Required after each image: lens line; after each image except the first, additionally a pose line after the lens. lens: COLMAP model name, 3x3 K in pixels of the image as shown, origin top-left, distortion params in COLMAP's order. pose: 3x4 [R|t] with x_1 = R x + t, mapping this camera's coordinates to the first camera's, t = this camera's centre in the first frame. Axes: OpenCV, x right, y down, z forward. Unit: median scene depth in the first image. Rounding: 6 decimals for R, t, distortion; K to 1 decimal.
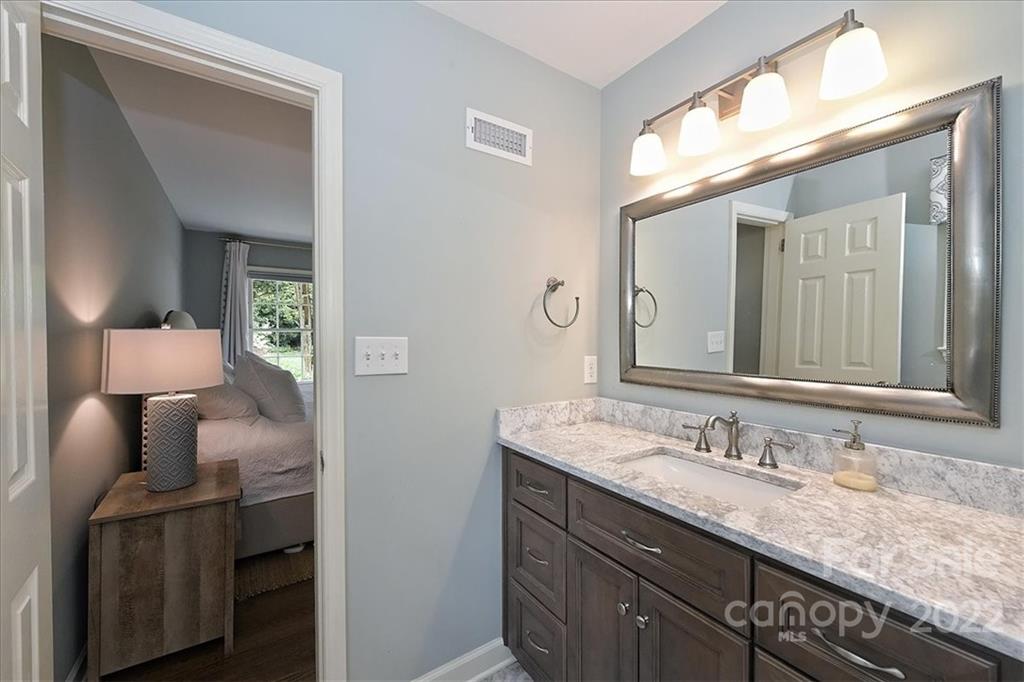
lens RADIAL K [[405.2, 0, 513.0], [0, 405.2, 336.7], [0, 0, 1]] dist [-0.000684, -0.000073]
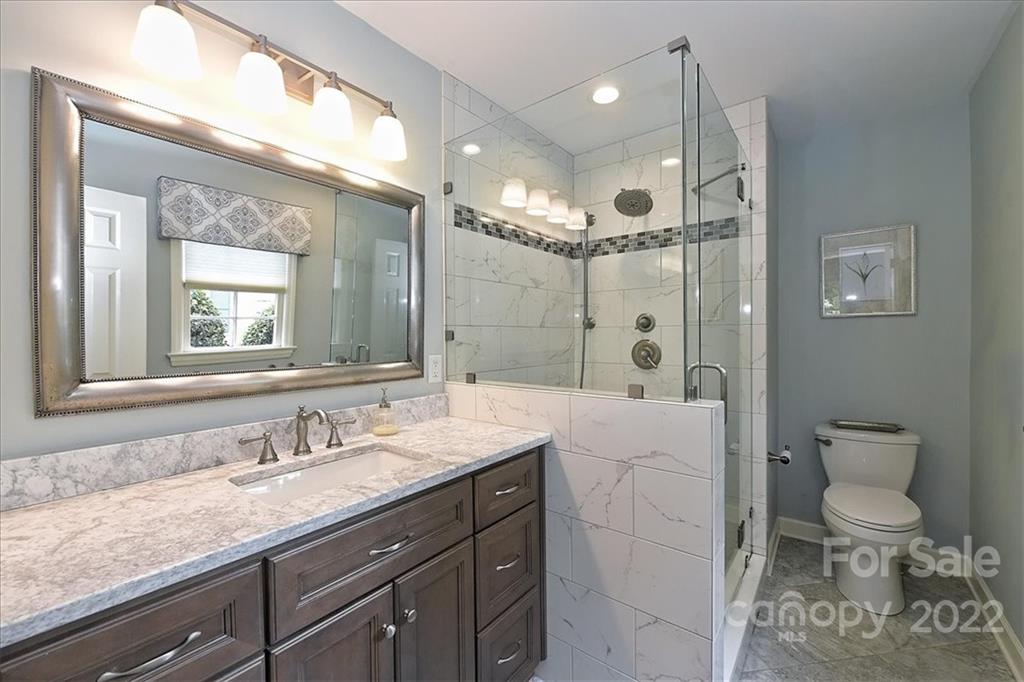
lens RADIAL K [[405.2, 0, 512.6], [0, 405.2, 339.9], [0, 0, 1]] dist [-0.000684, -0.000073]
pose [[-0.302314, -0.004797, 0.953196, -0.573202], [0.012531, 0.999881, 0.009007, 0.027058], [-0.953126, 0.014667, -0.302218, 0.879594]]
